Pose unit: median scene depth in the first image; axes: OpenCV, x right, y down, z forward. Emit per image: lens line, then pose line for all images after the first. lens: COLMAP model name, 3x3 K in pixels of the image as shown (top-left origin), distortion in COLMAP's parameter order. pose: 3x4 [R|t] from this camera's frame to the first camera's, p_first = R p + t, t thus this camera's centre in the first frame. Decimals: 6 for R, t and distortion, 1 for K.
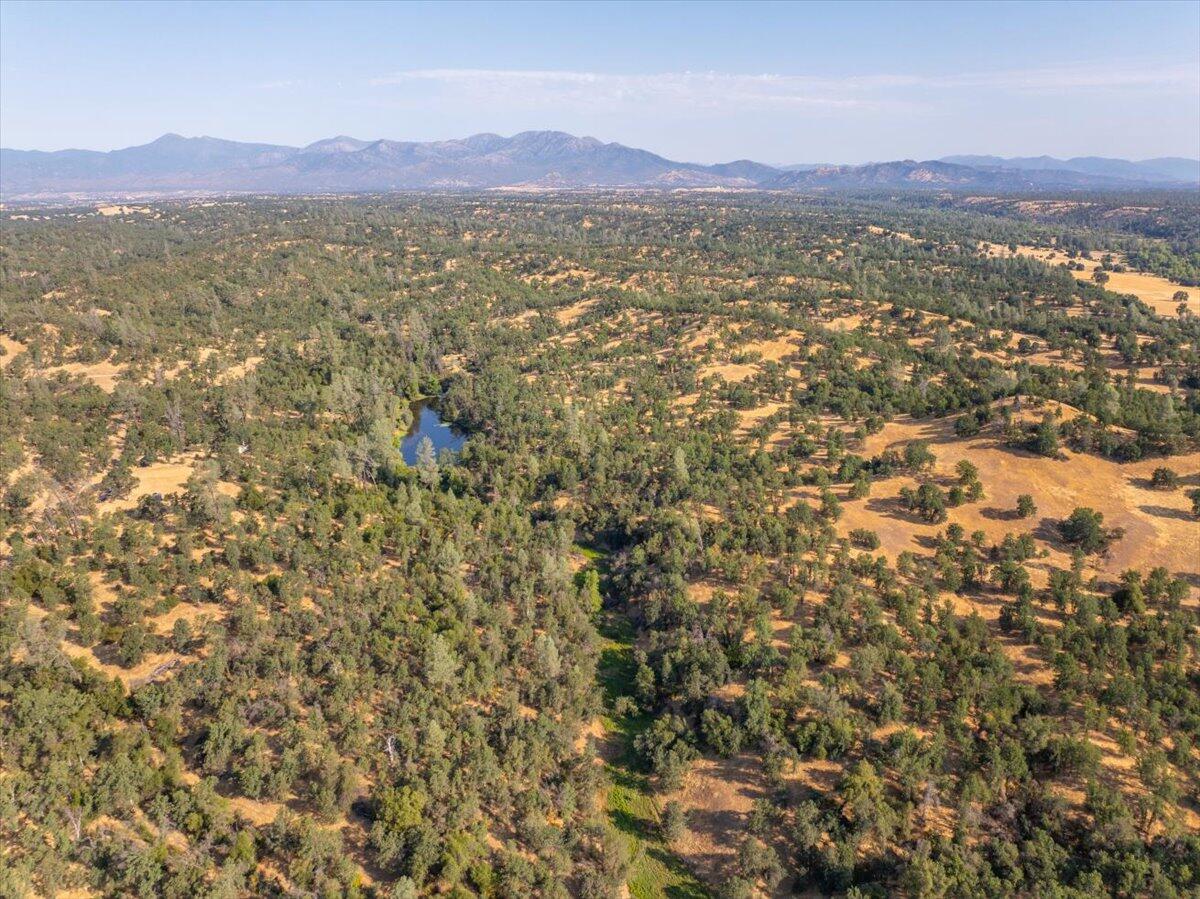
lens RADIAL K [[839.0, 0, 598.8], [0, 839.0, 448.3], [0, 0, 1]] dist [-0.057181, 0.029572]
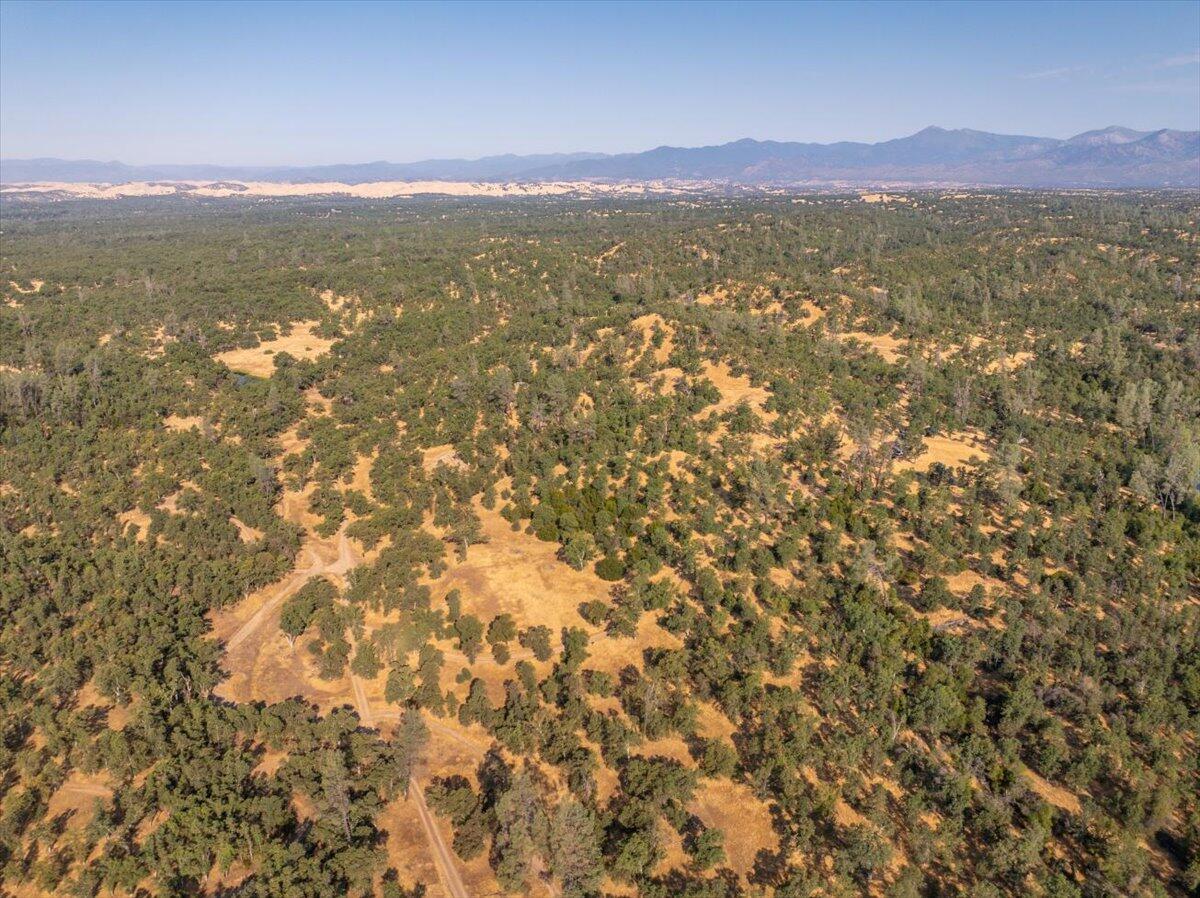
lens RADIAL K [[839.0, 0, 598.3], [0, 839.0, 450.2], [0, 0, 1]] dist [-0.057181, 0.029572]
pose [[0.699801, 0.224619, -0.678104, -0.079572], [-0.217282, 0.971229, 0.097480, 0.019618], [0.680490, 0.079123, 0.728473, -0.060087]]
